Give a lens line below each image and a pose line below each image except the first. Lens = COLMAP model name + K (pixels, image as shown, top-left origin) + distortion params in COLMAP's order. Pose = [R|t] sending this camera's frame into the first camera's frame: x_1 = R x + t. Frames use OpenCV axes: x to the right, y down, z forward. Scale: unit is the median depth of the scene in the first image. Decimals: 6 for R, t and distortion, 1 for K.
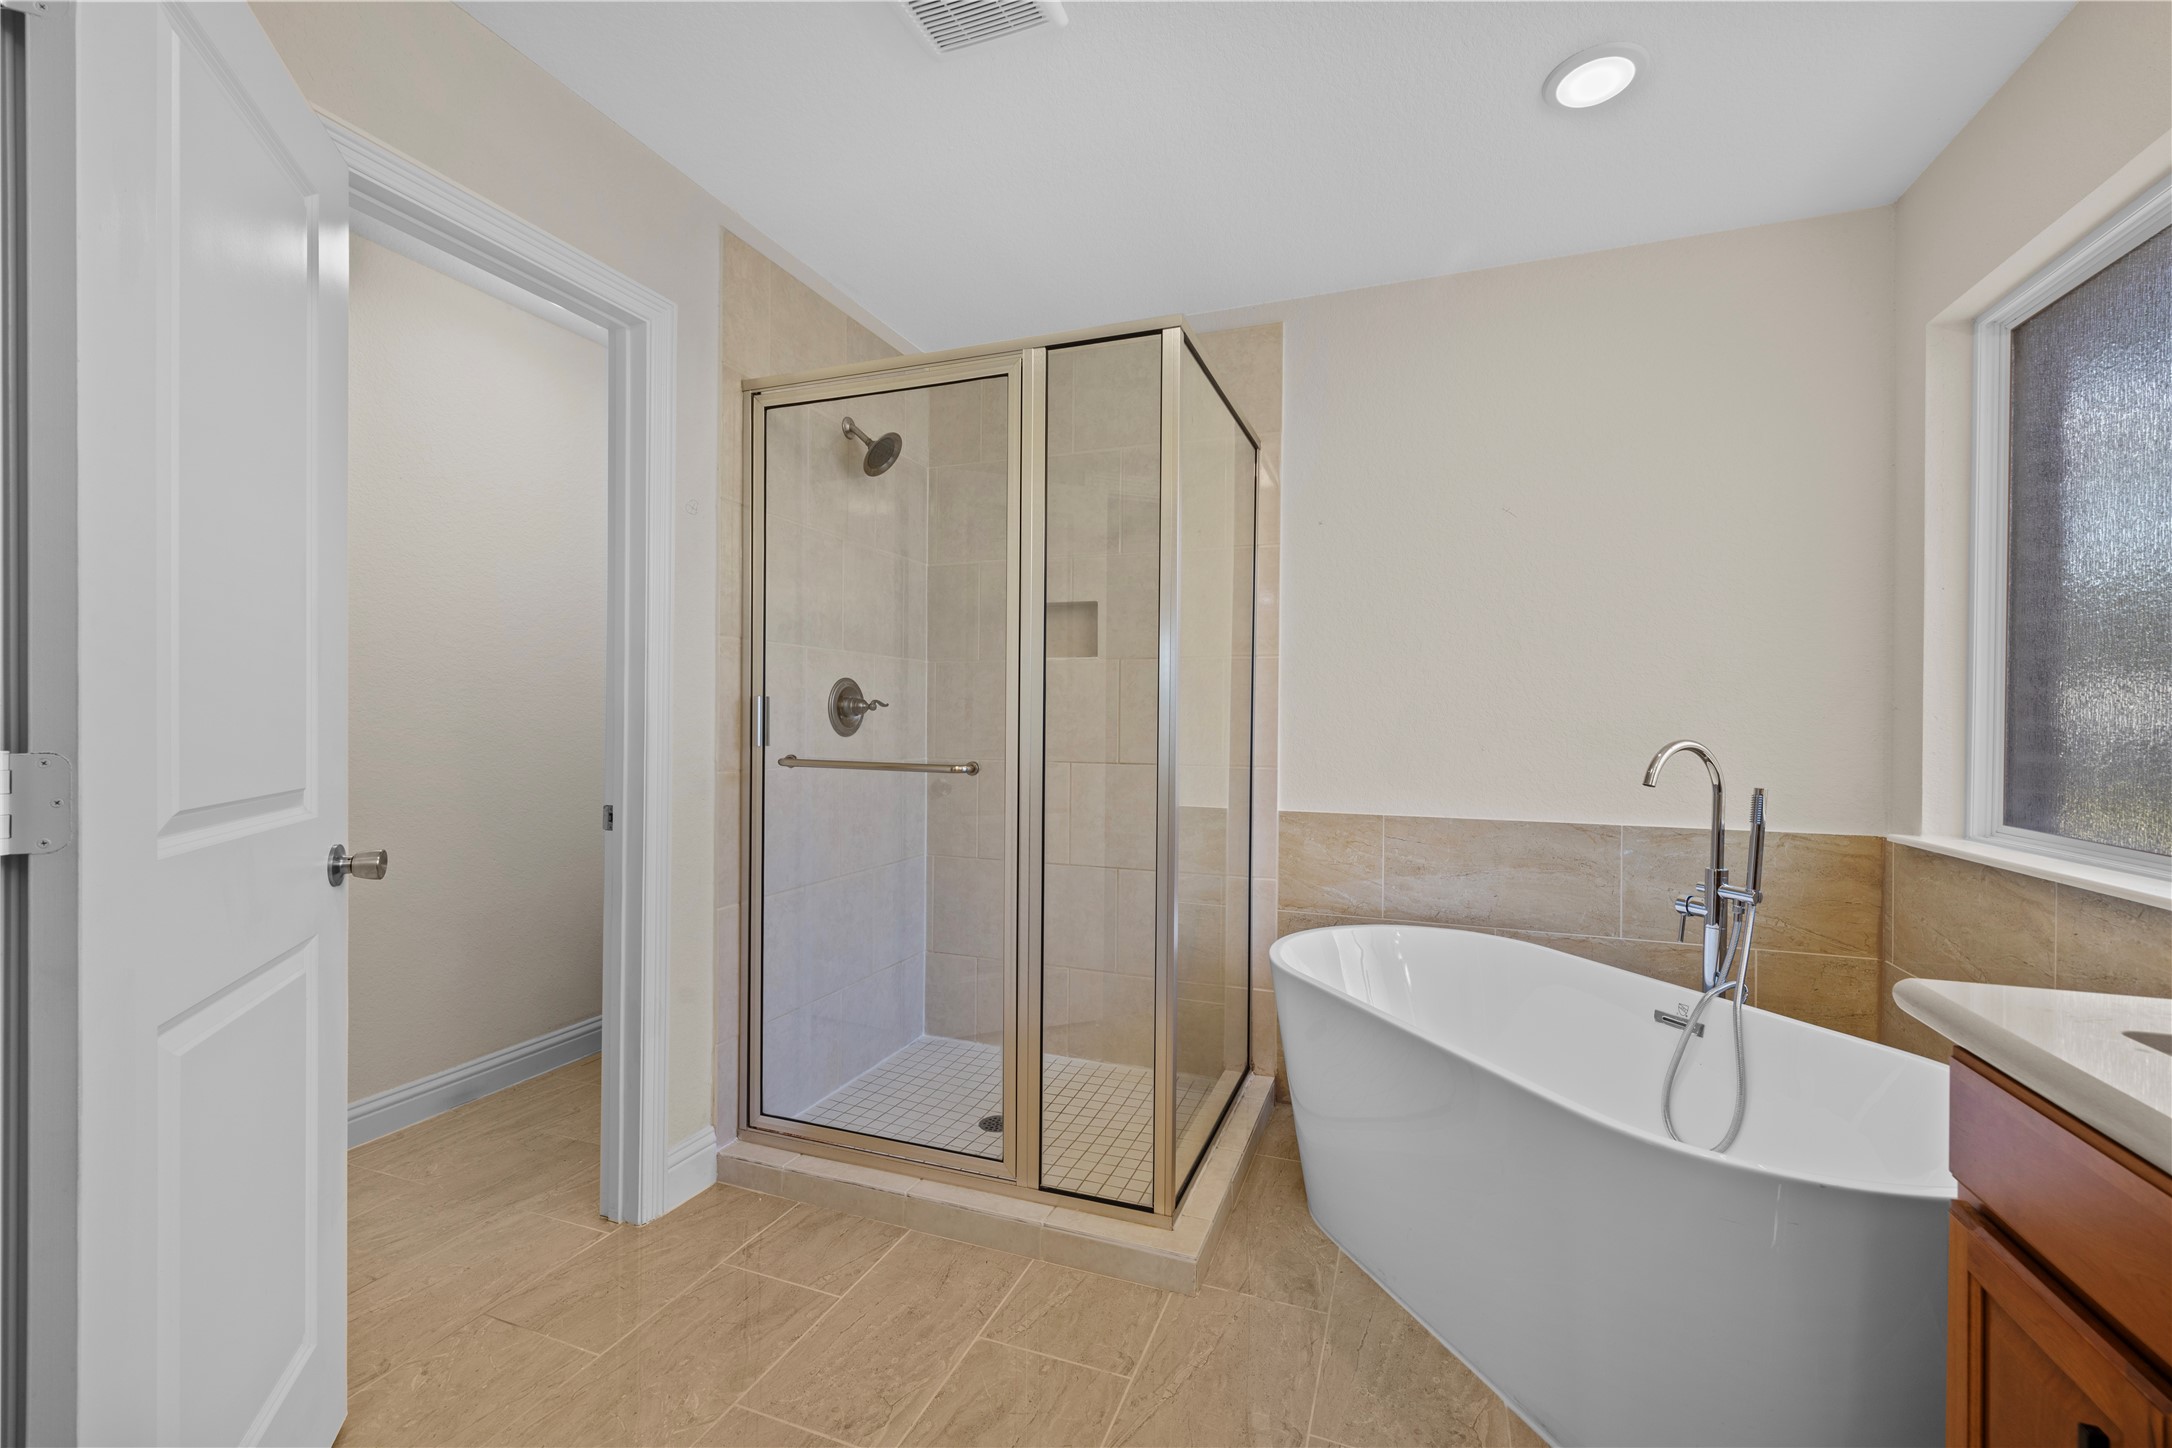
lens RADIAL K [[911.4, 0, 1086.0], [0, 911.4, 724.0], [0, 0, 1]] dist [0.003328, 0.000394]
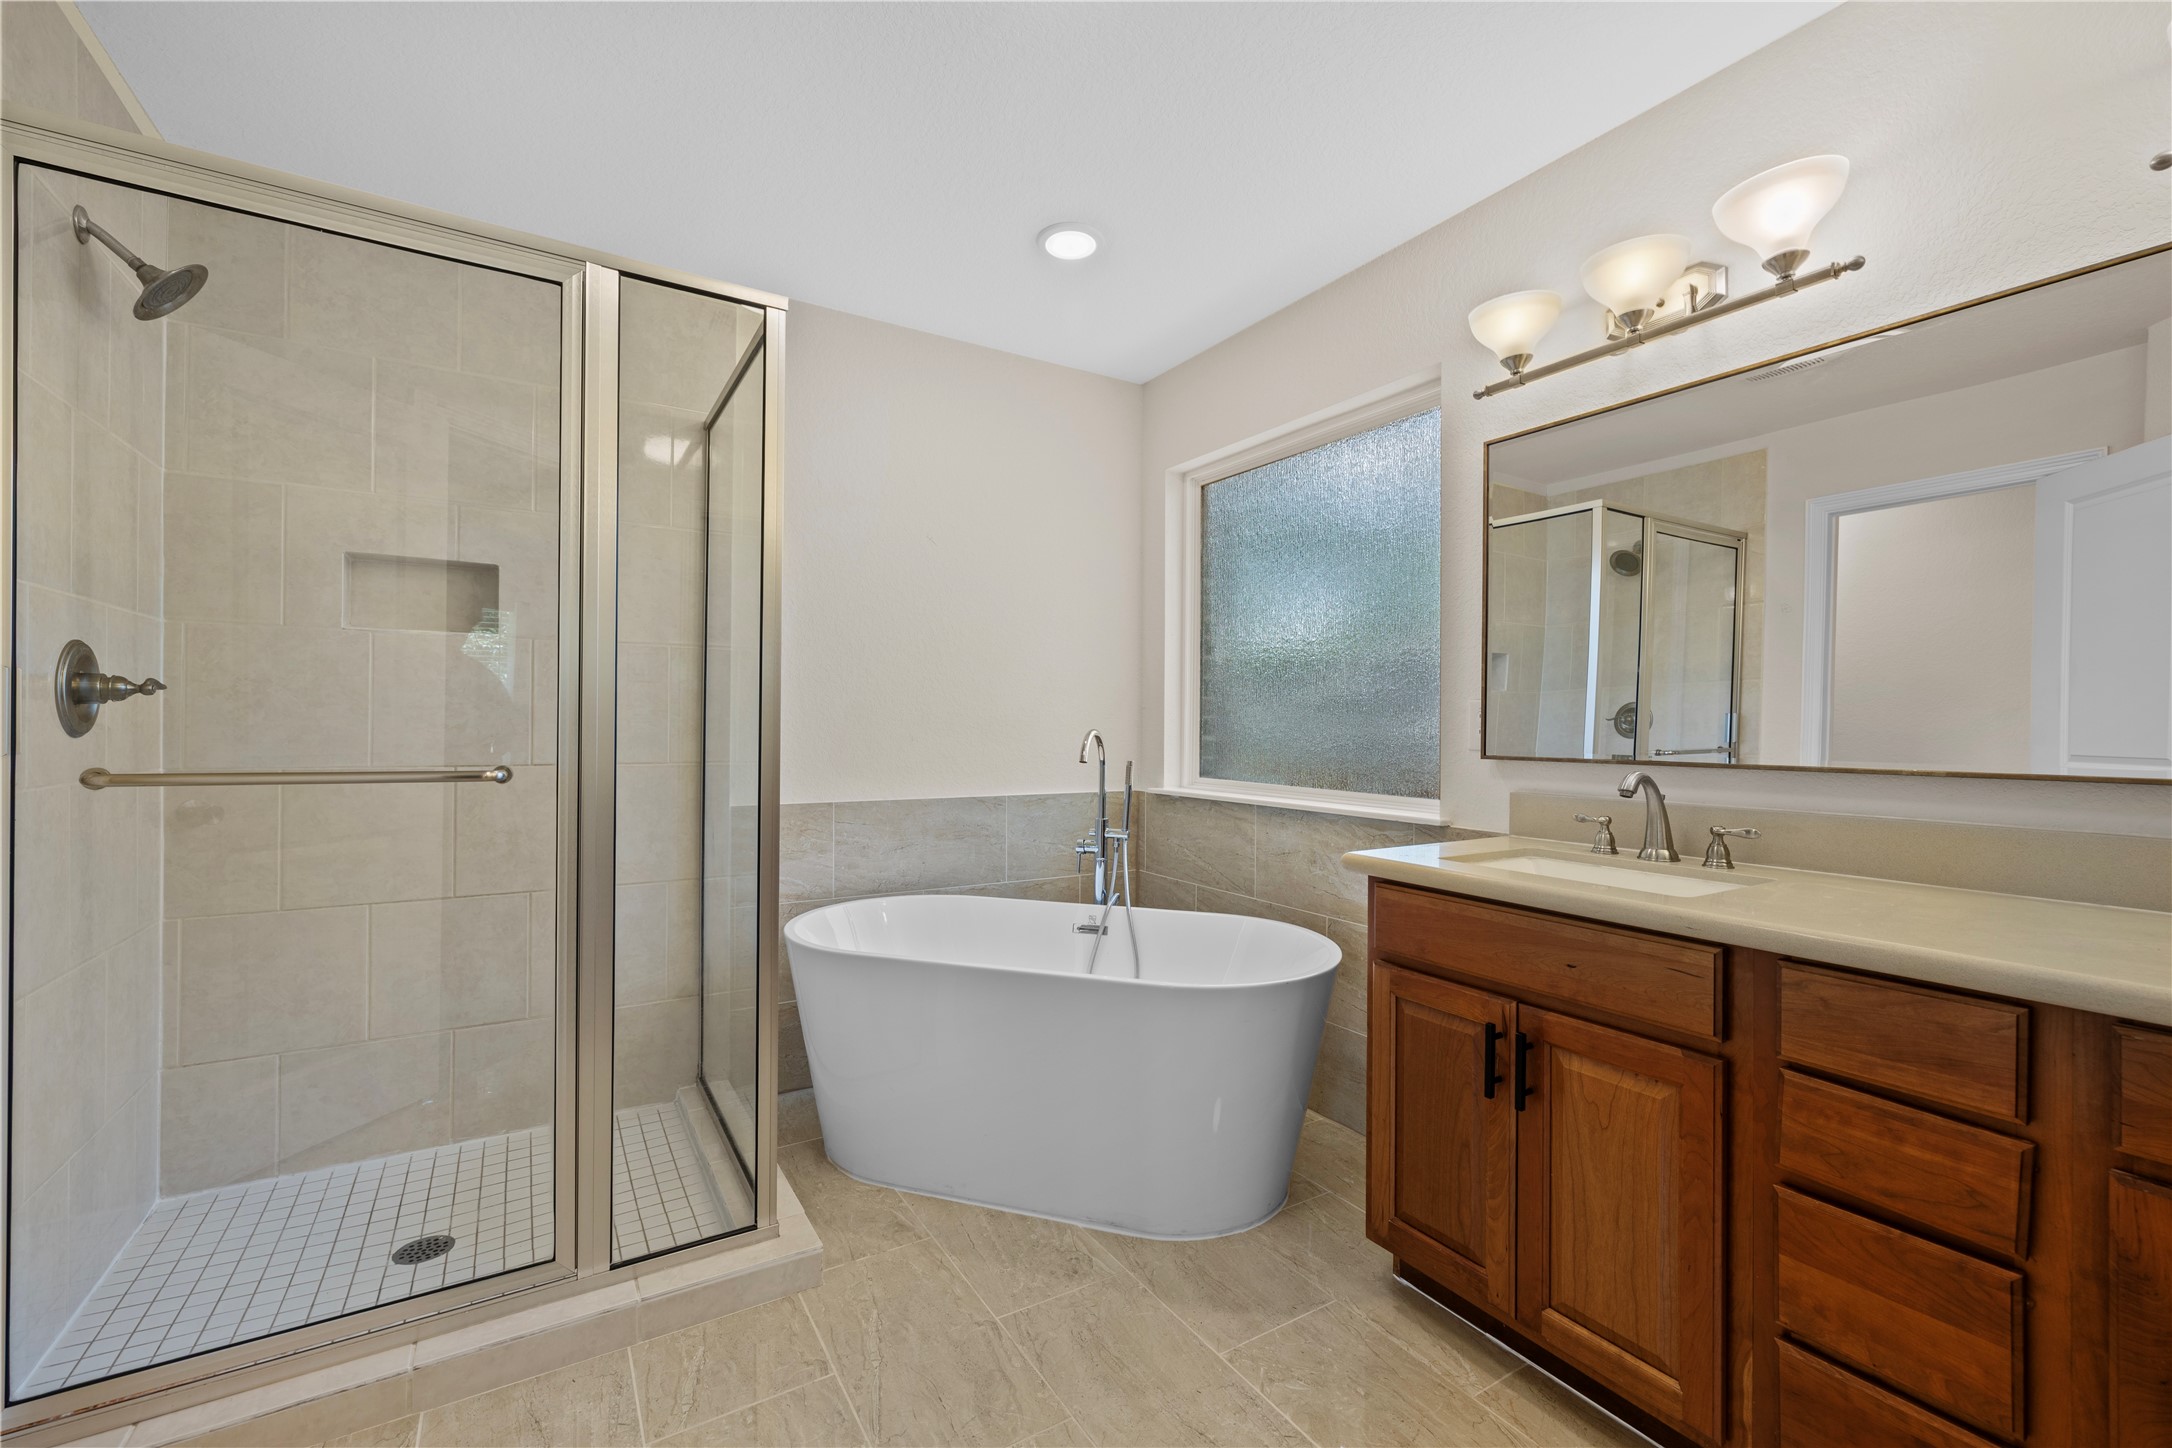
lens RADIAL K [[920.7, 0, 1072.5], [0, 920.7, 722.8], [0, 0, 1]] dist [0.002279, 0.000037]
pose [[0.606609, -0.002926, 0.794995, -0.477200], [-0.001780, 0.999986, 0.005039, -0.000064], [-0.794999, -0.004472, 0.606595, 0.149238]]
